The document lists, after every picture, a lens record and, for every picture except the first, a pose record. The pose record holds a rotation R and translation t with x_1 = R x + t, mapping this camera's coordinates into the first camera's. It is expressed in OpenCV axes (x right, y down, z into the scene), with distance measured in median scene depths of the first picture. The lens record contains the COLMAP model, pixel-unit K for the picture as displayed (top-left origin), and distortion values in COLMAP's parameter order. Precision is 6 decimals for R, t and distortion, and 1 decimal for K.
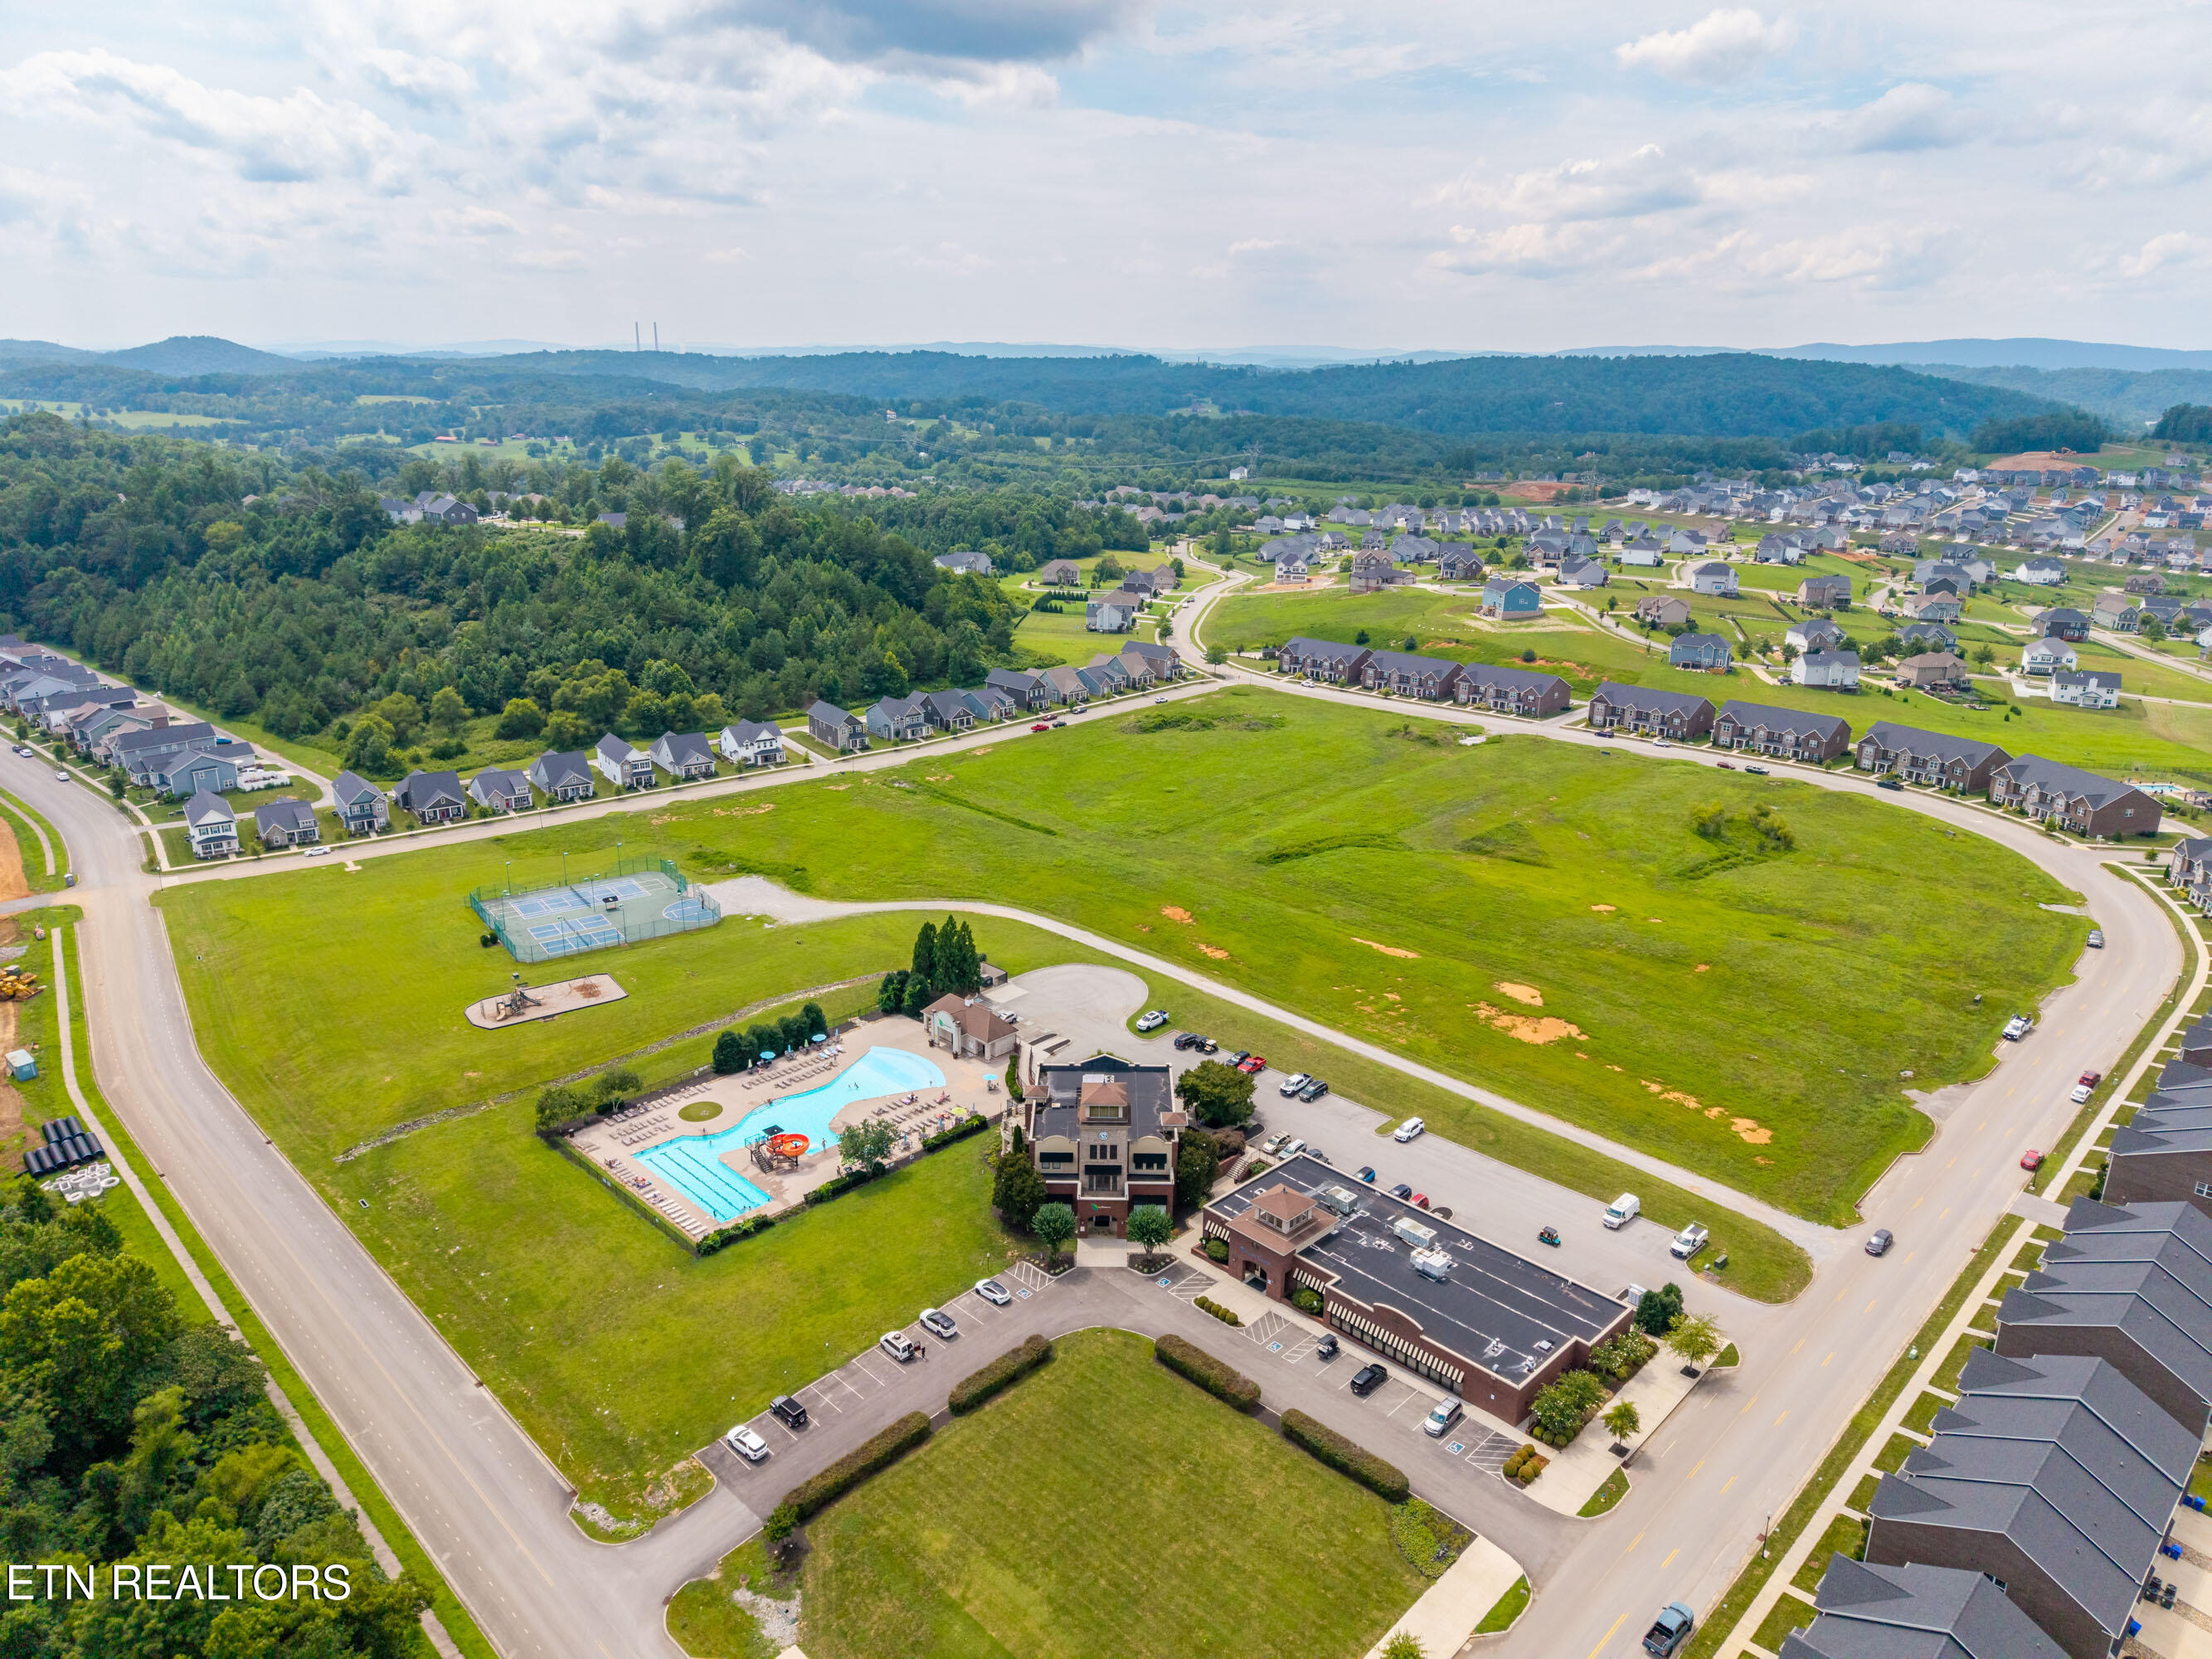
lens RADIAL K [[1470.9, 0, 1106.0], [0, 1470.9, 829.5], [0, 0, 1]] dist [0.108253, -0.175299]
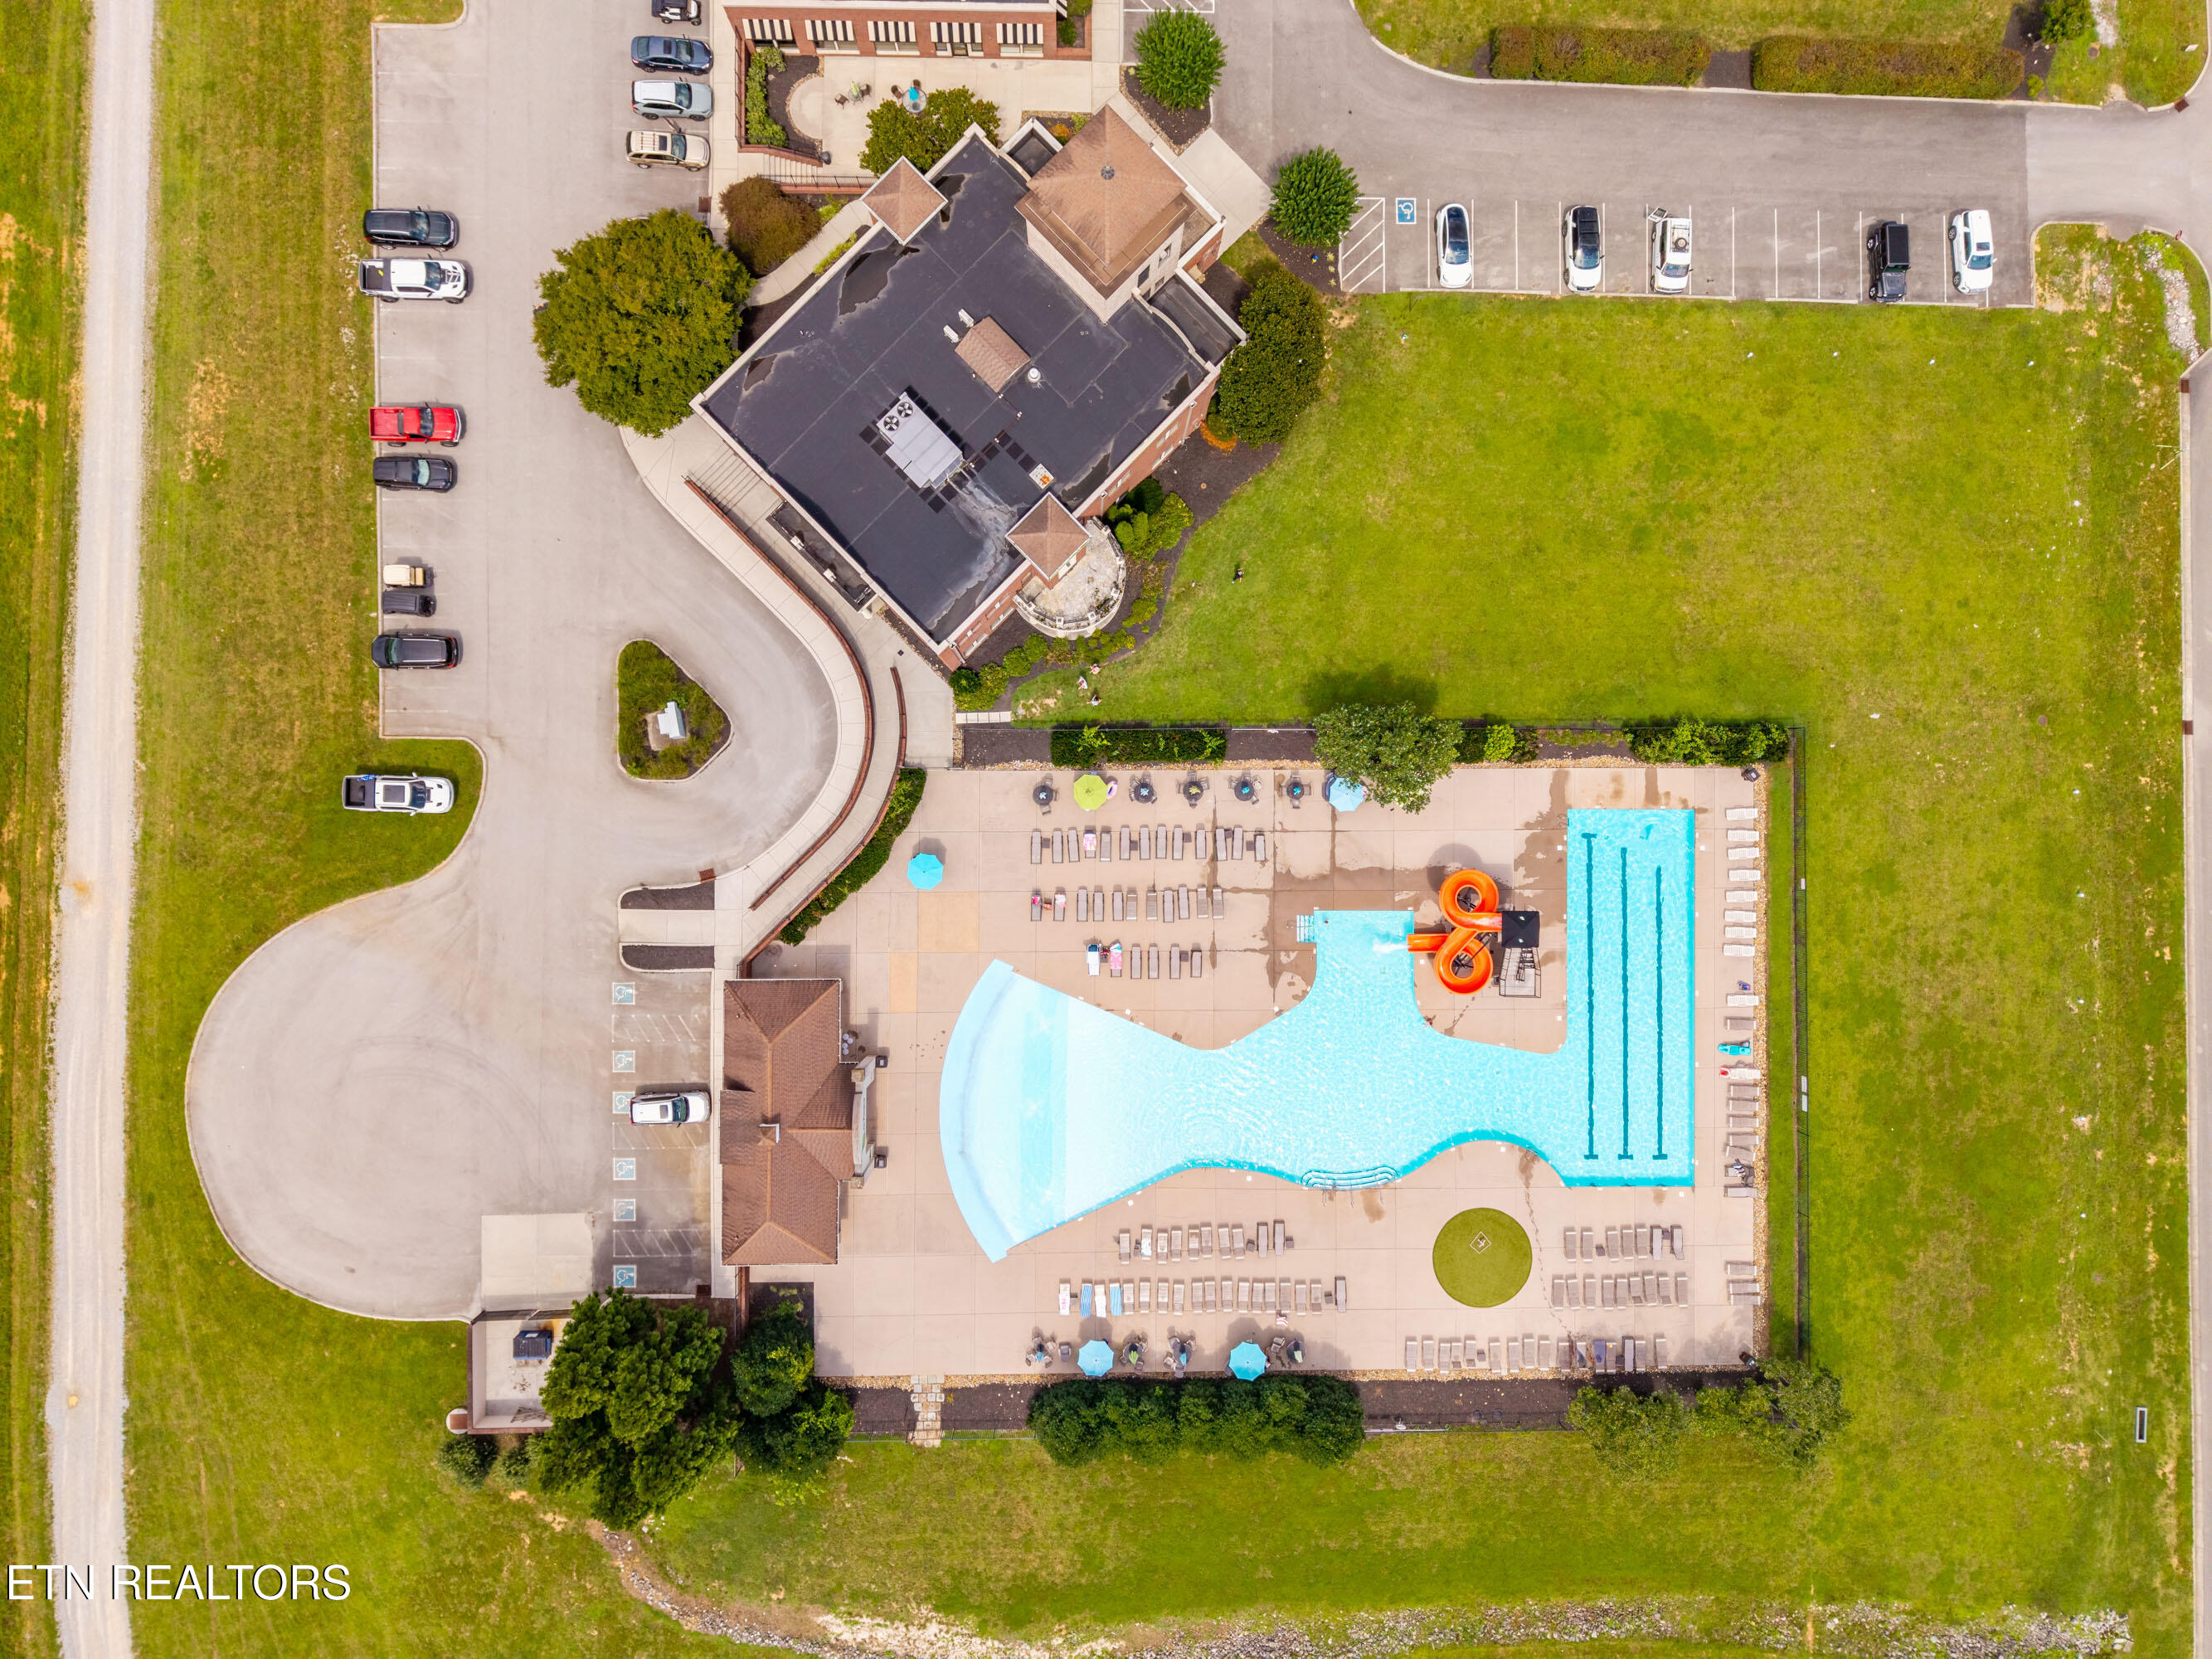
lens RADIAL K [[1470.9, 0, 1106.0], [0, 1470.9, 829.5], [0, 0, 1]] dist [0.108253, -0.175299]
pose [[-0.705878, -0.707938, -0.023645, -0.074358], [0.174252, -0.205907, 0.962932, -0.163961], [-0.686565, 0.675593, 0.268705, 0.659746]]
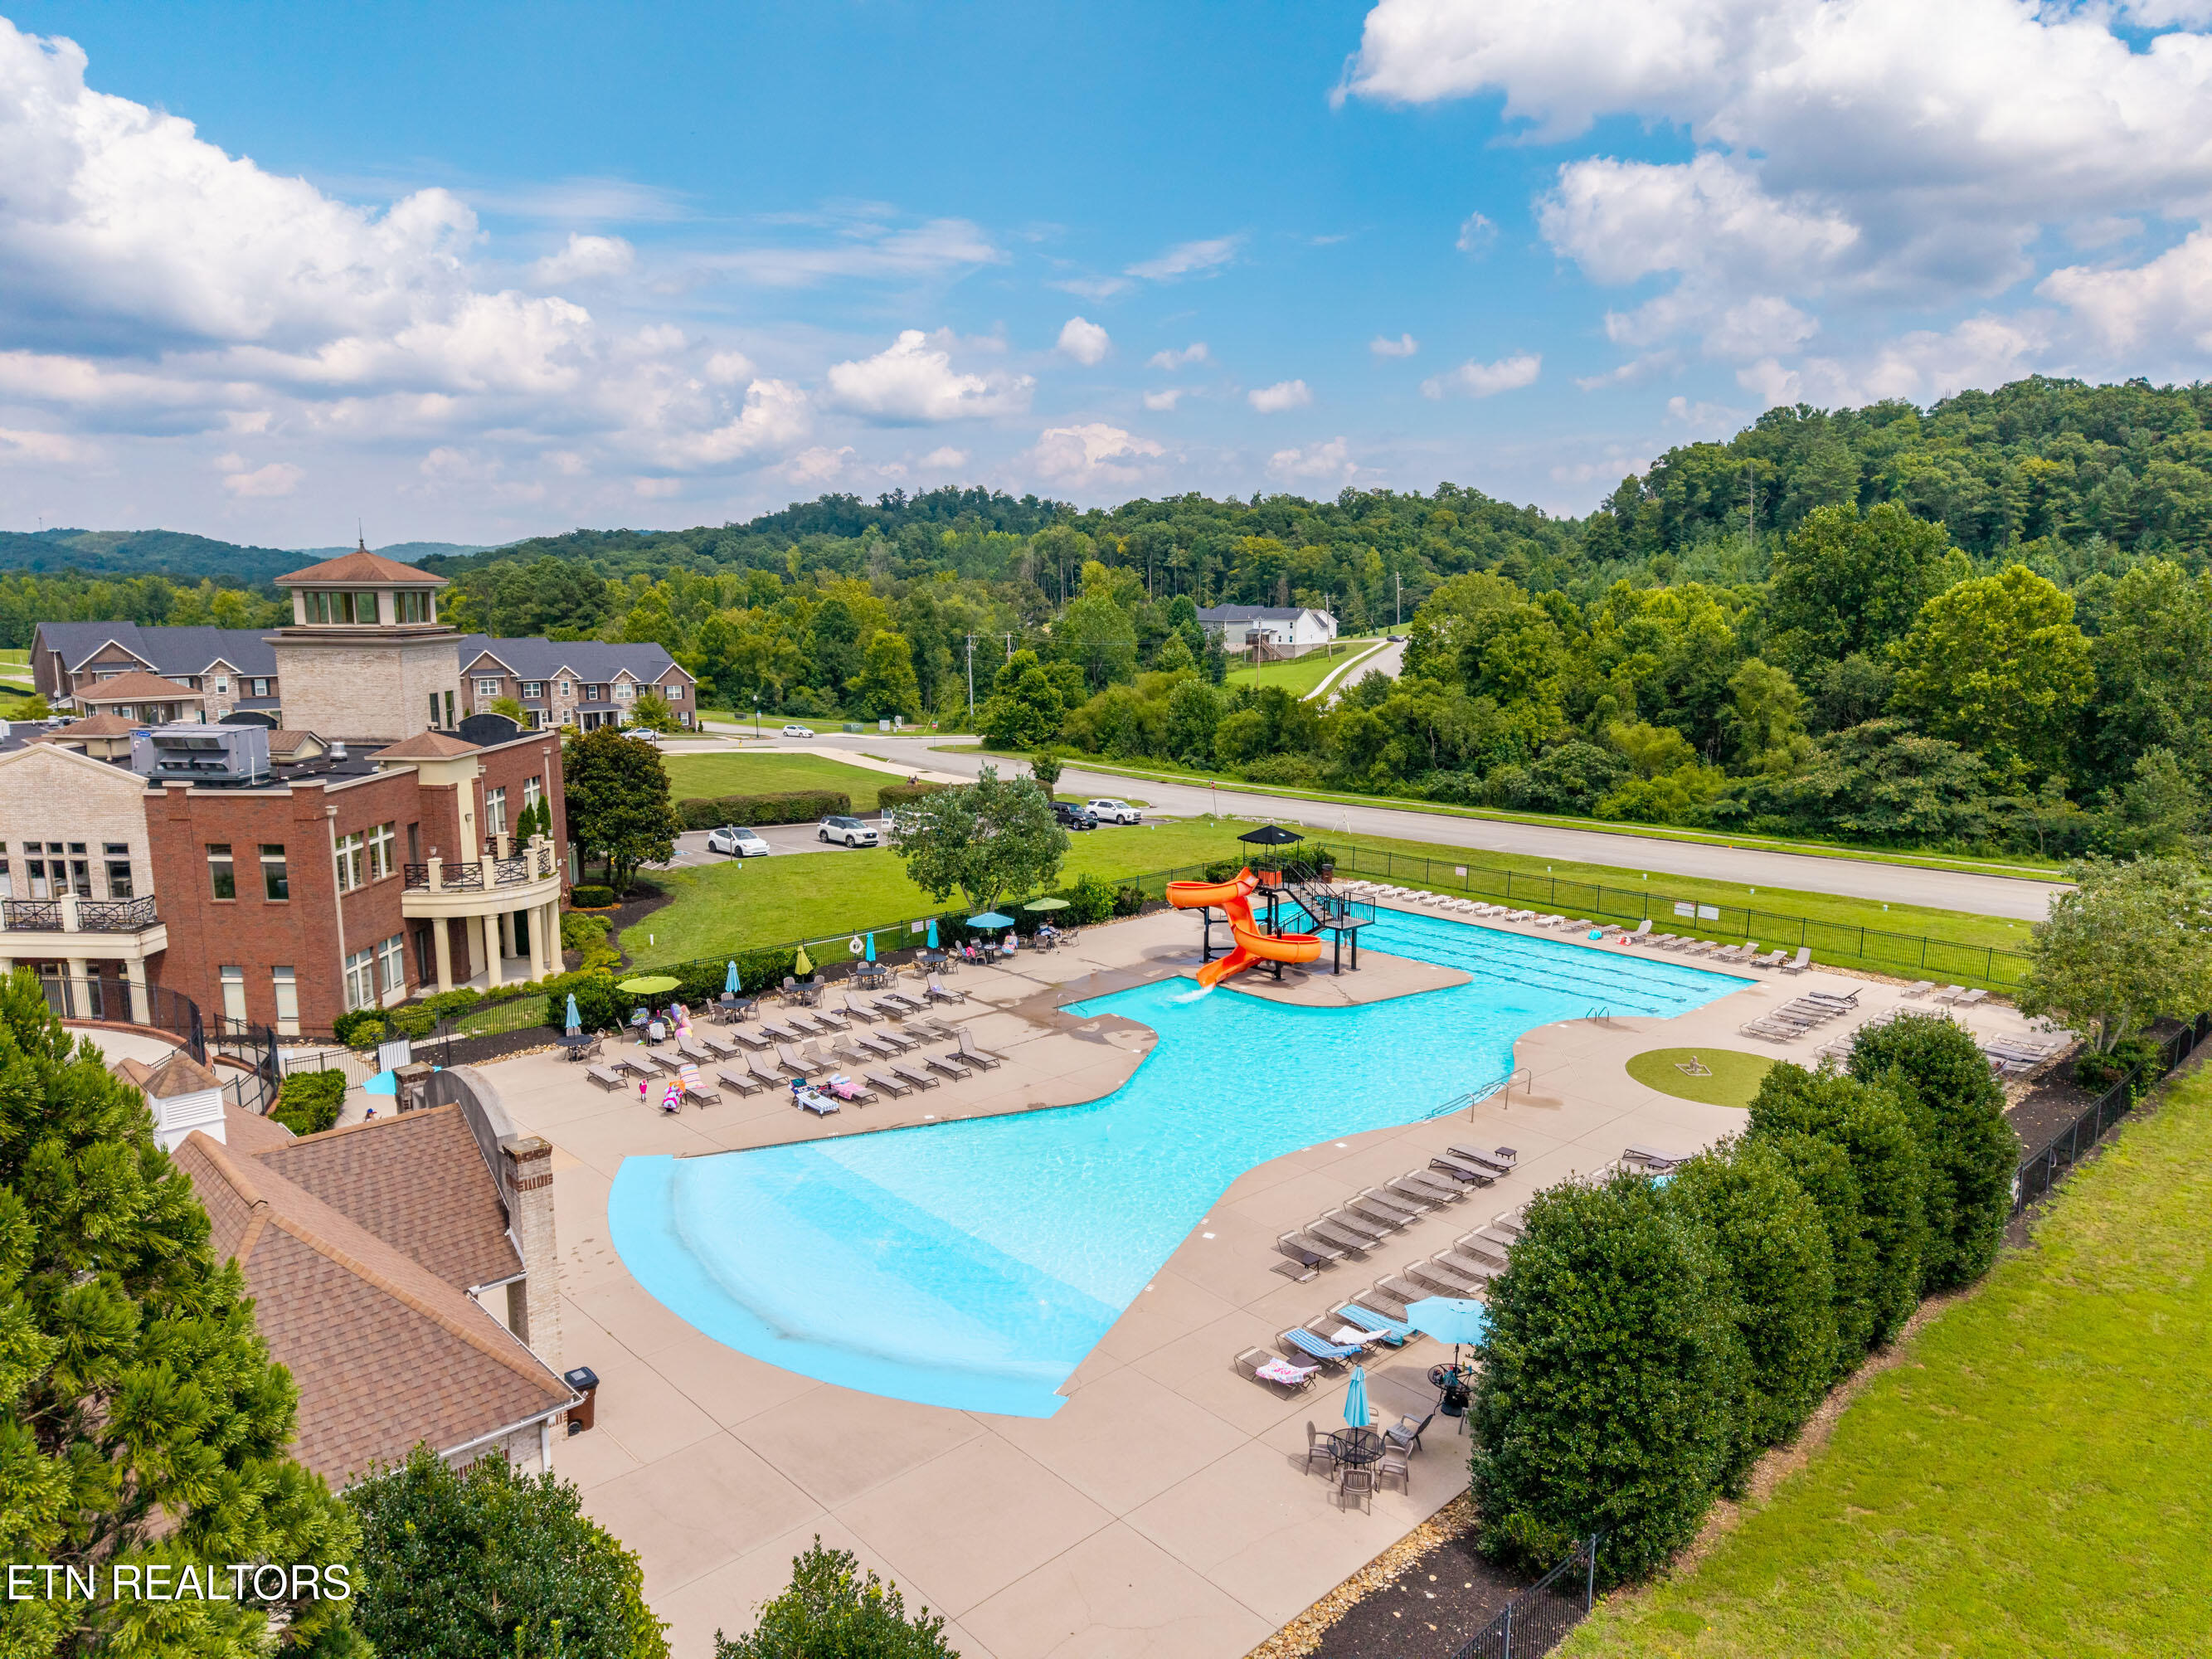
lens RADIAL K [[1470.9, 0, 1106.0], [0, 1470.9, 829.5], [0, 0, 1]] dist [0.108253, -0.175299]
pose [[-0.999664, -0.008862, 0.024365, -0.136482], [0.002991, 0.894074, 0.447910, 0.037289], [-0.025754, 0.447832, -0.893747, 0.900750]]
